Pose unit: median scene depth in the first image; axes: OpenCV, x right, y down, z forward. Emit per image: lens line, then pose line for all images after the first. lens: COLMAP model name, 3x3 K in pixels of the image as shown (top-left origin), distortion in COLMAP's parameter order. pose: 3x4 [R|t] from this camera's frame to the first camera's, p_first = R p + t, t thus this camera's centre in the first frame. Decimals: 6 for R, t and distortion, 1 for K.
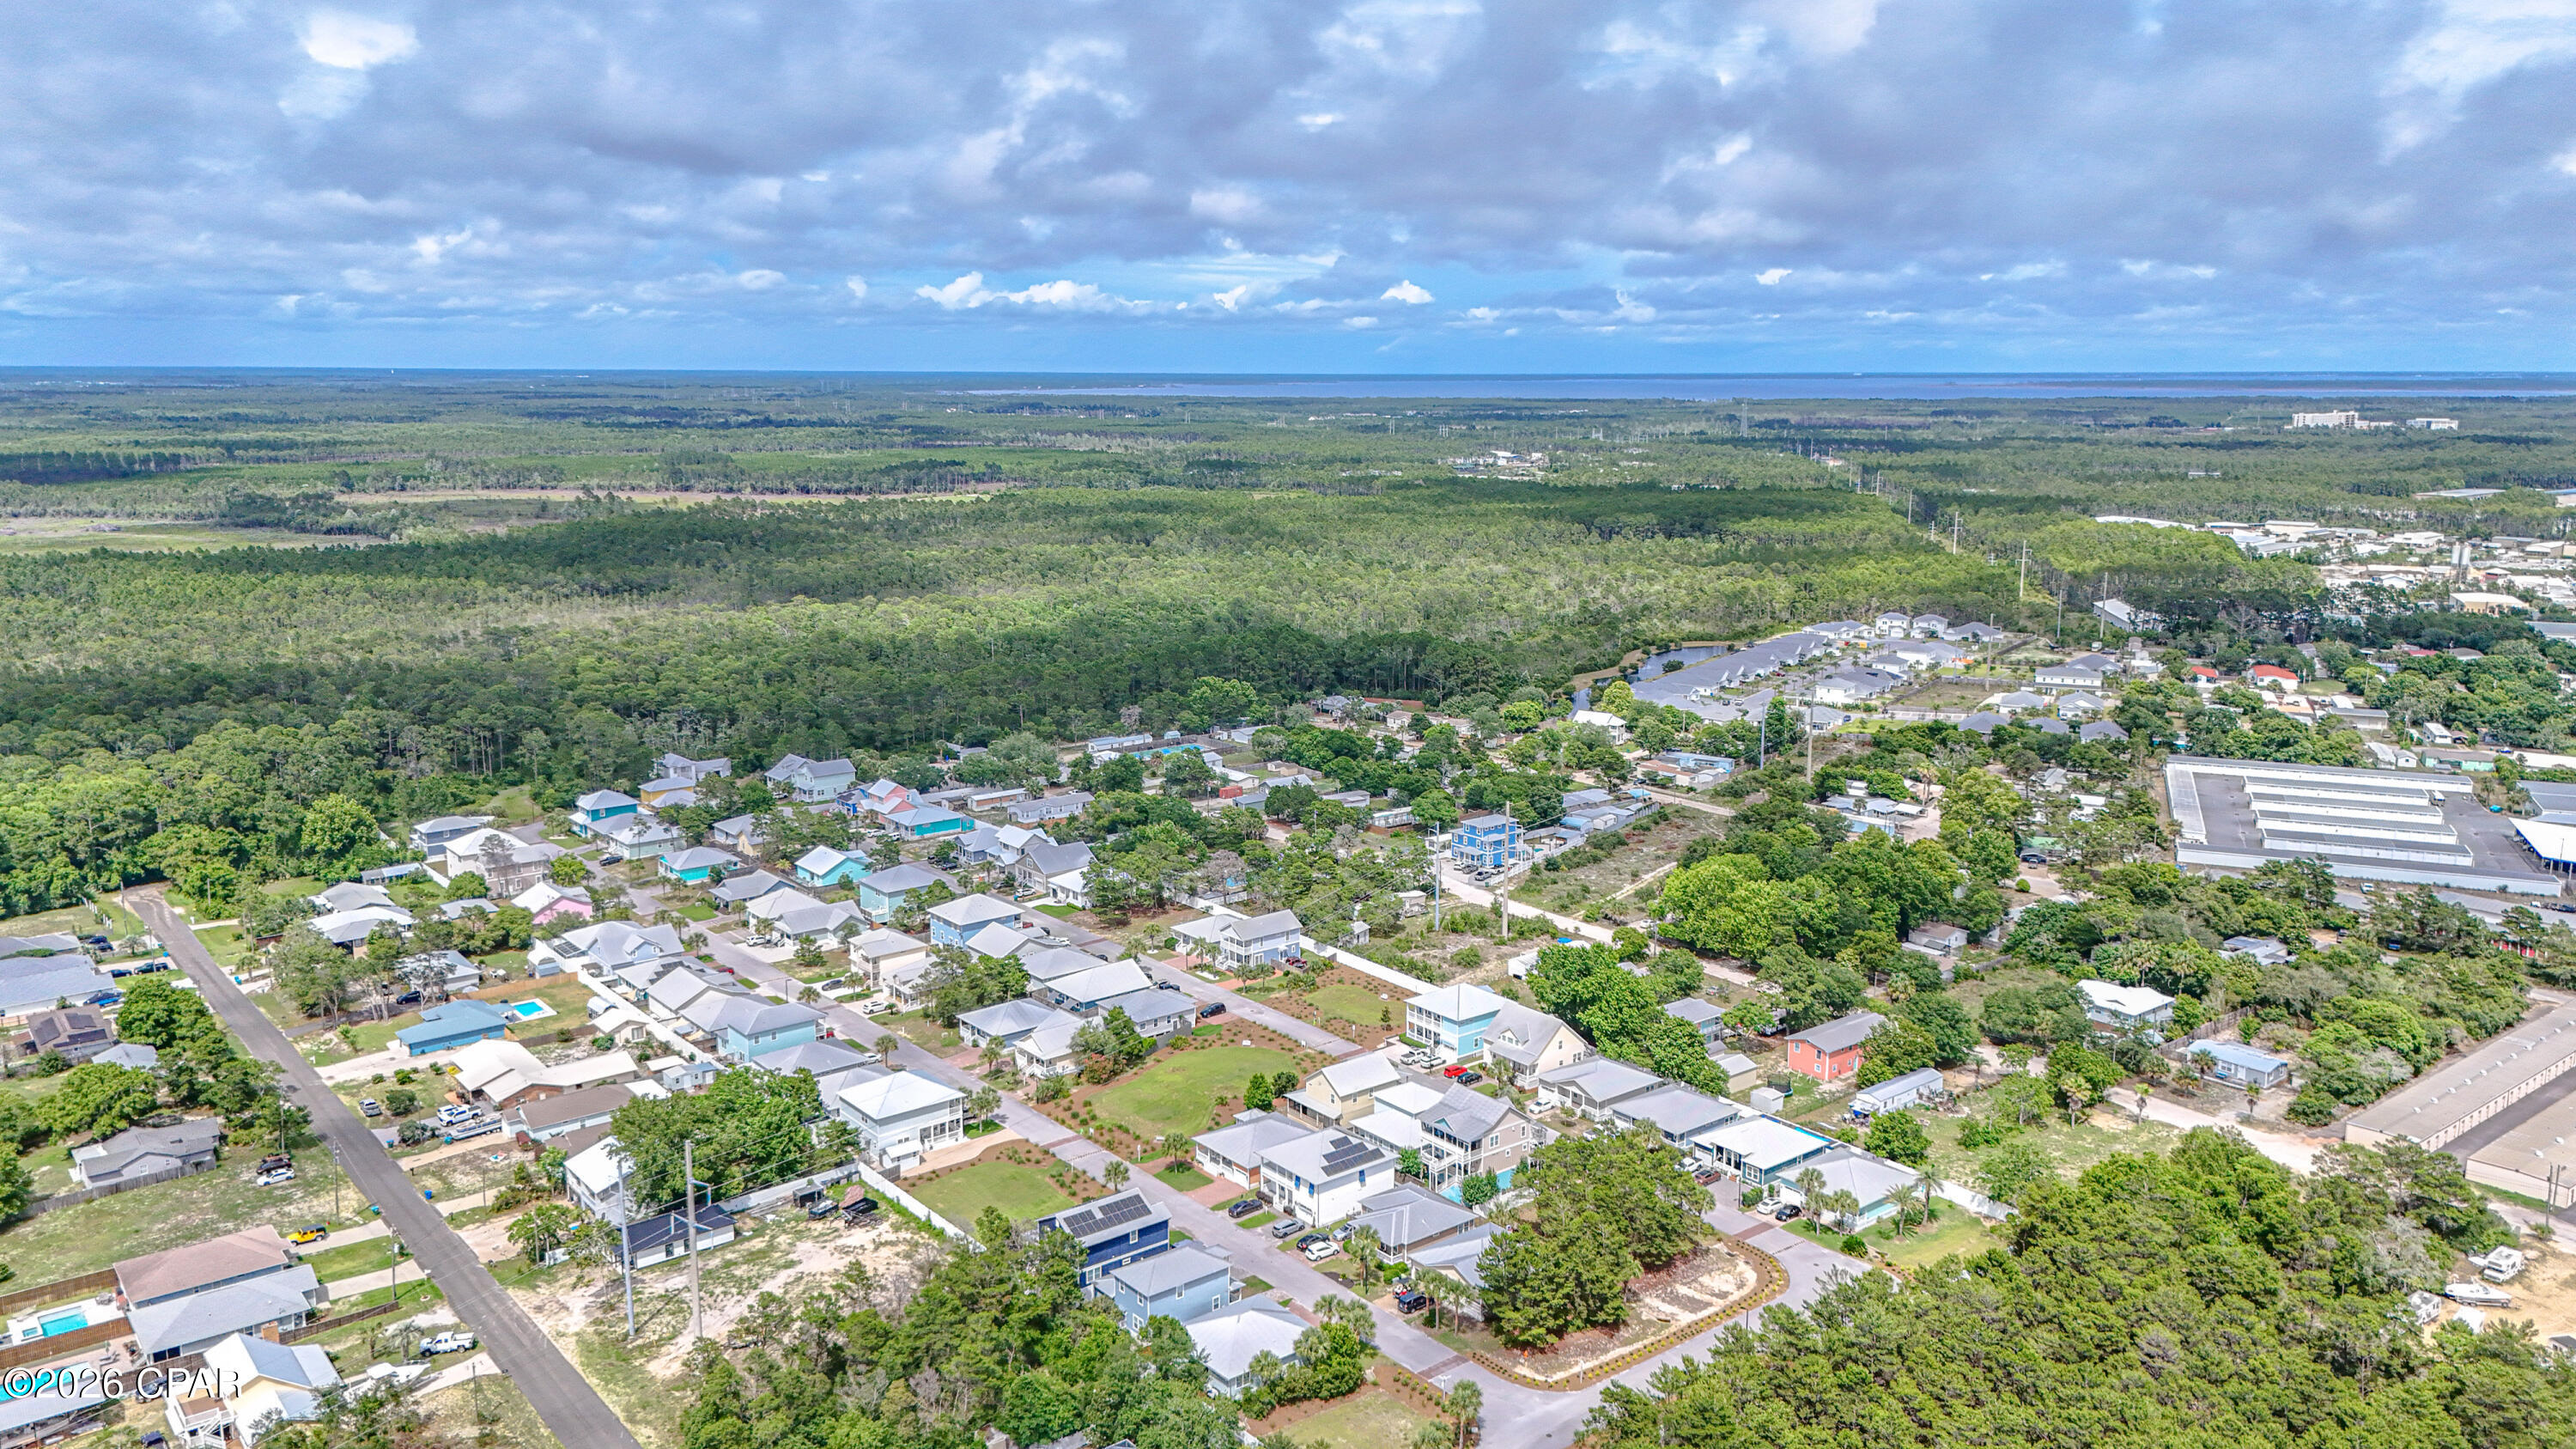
lens RADIAL K [[1887.8, 0, 1288.0], [0, 1887.8, 724.5], [0, 0, 1]] dist [0.068267, -0.055964]
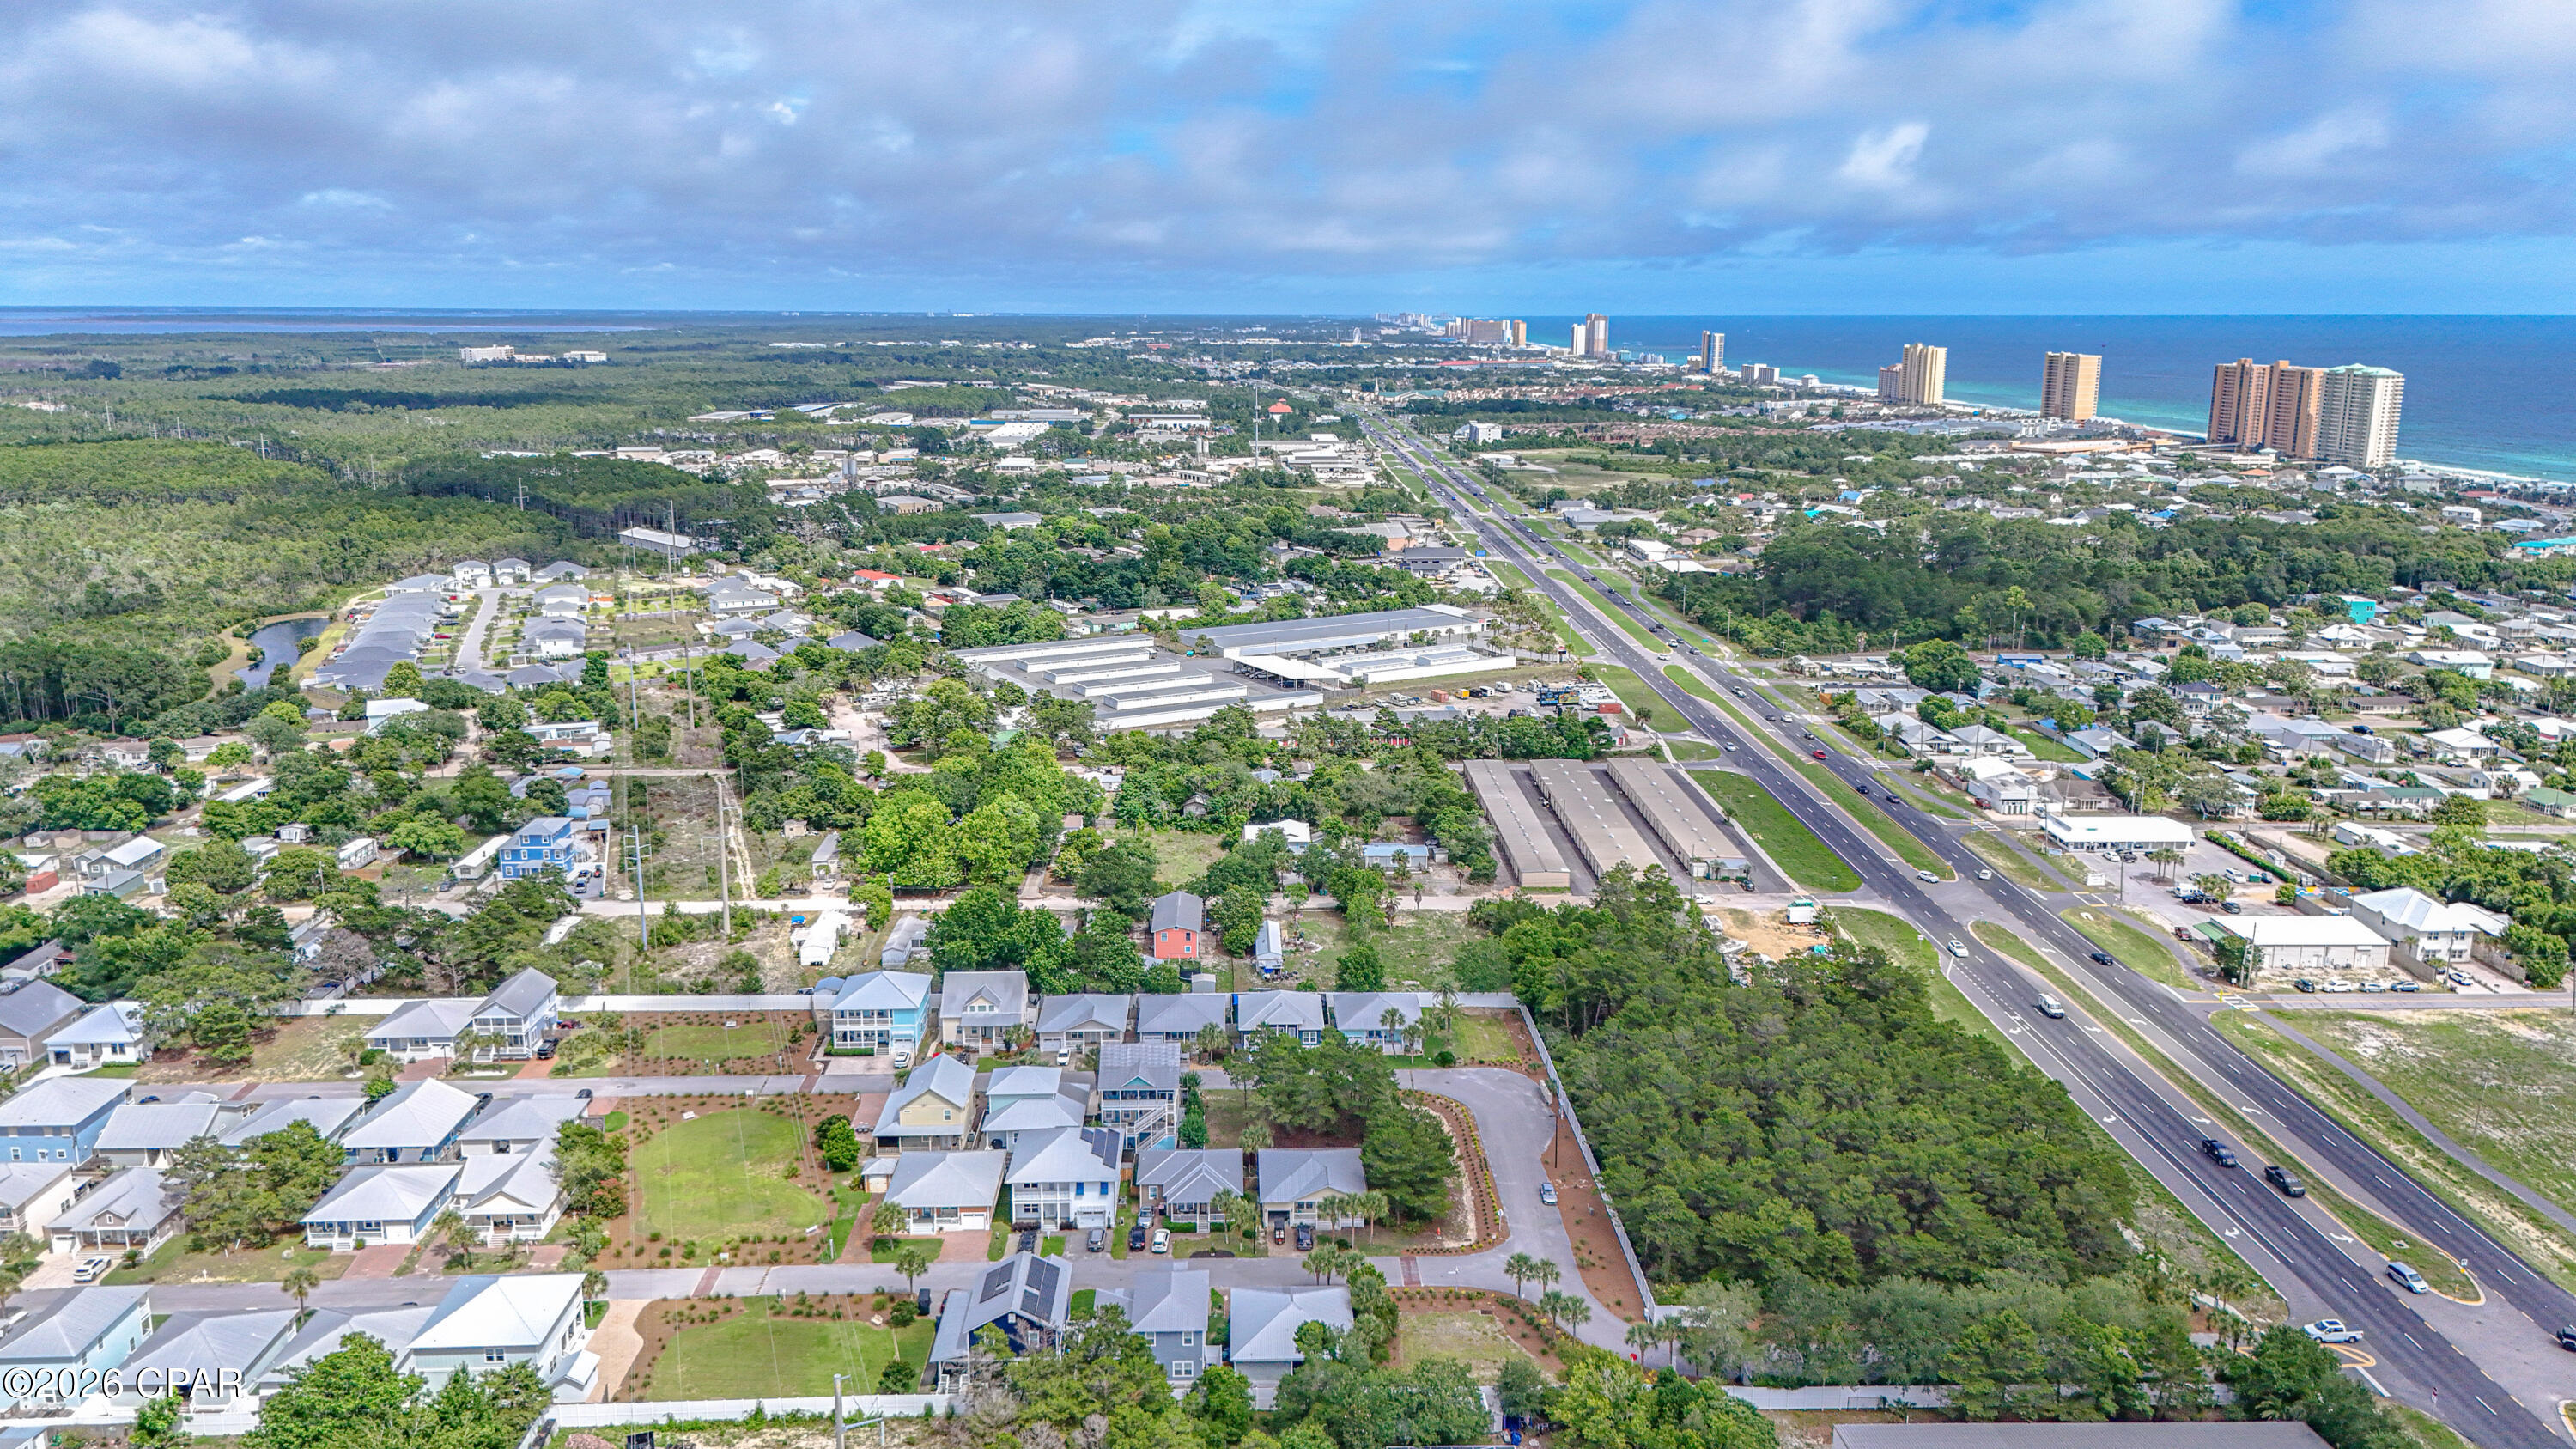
lens RADIAL K [[1887.8, 0, 1288.0], [0, 1887.8, 724.5], [0, 0, 1]] dist [0.068267, -0.055964]
pose [[0.609022, -0.172963, 0.774065, -0.443790], [0.147987, 0.983575, 0.103344, -0.042948], [-0.779225, 0.051613, 0.624615, 0.250783]]
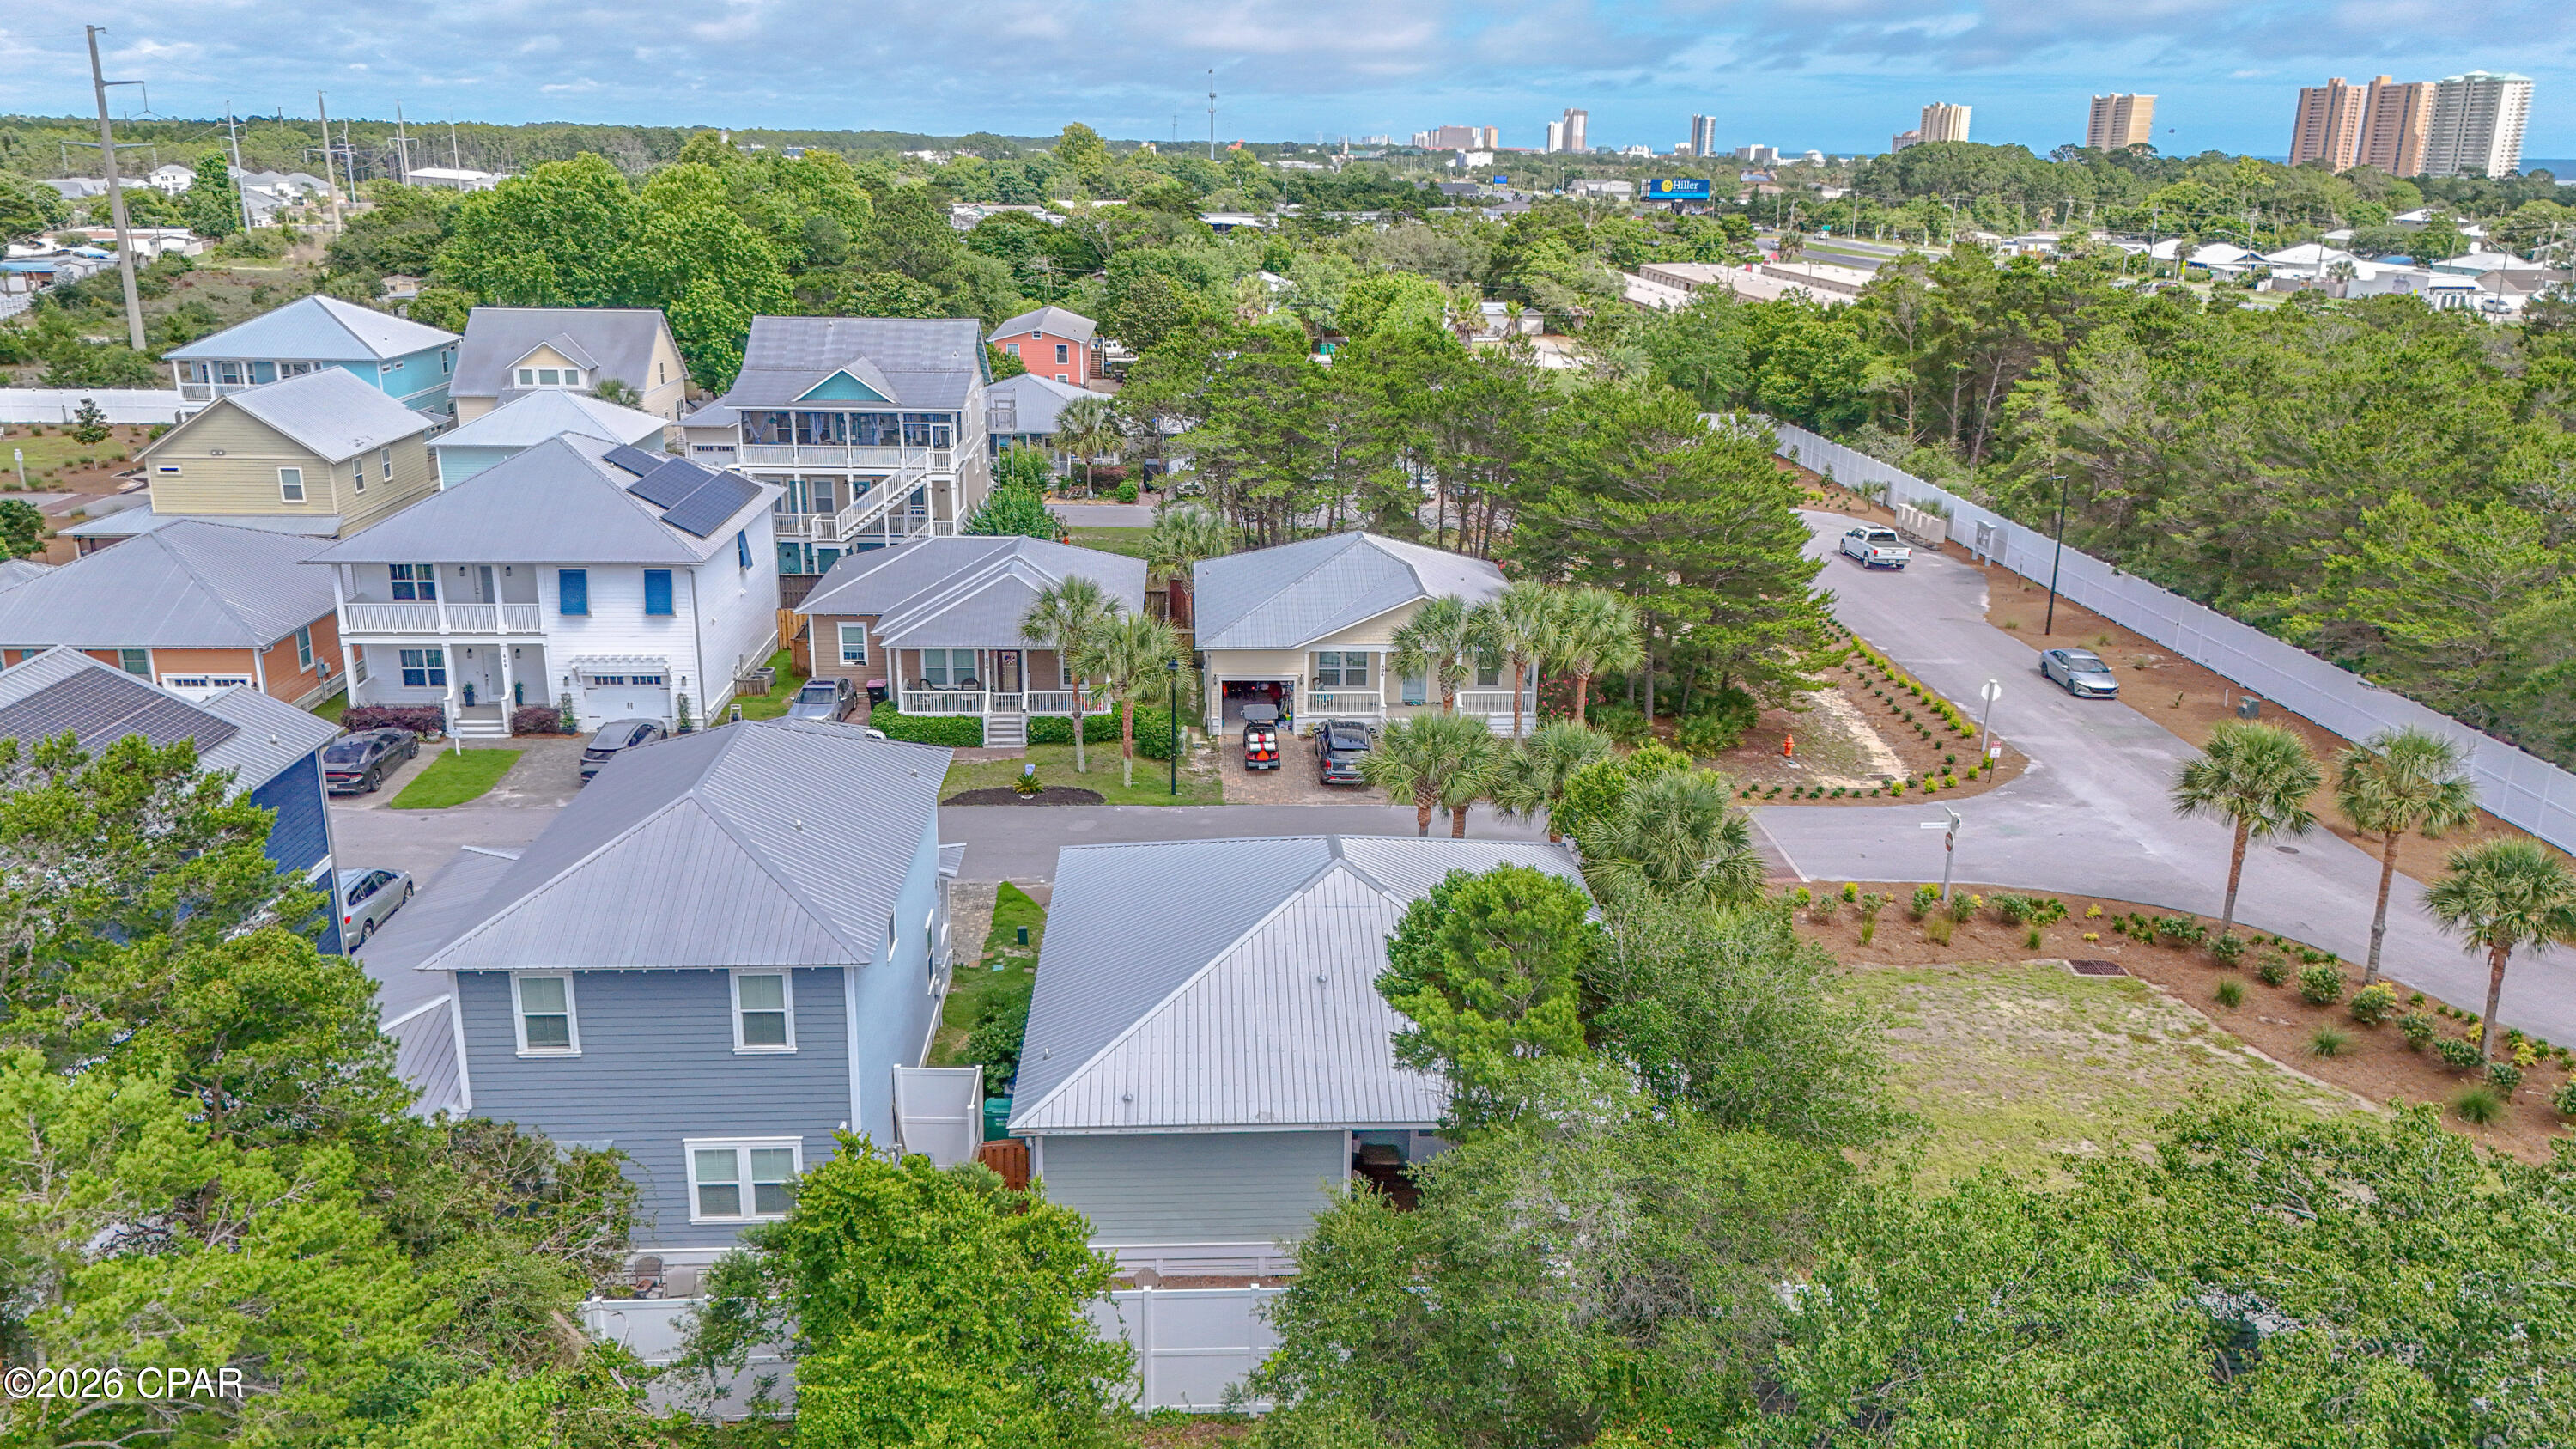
lens RADIAL K [[1901.2, 0, 1288.0], [0, 1901.2, 724.5], [0, 0, 1]] dist [0.041235, -0.005451]
pose [[0.591979, -0.232656, 0.771643, -0.107802], [0.140637, 0.972558, 0.185342, 0.164813], [-0.793588, -0.001197, 0.608454, 0.558988]]
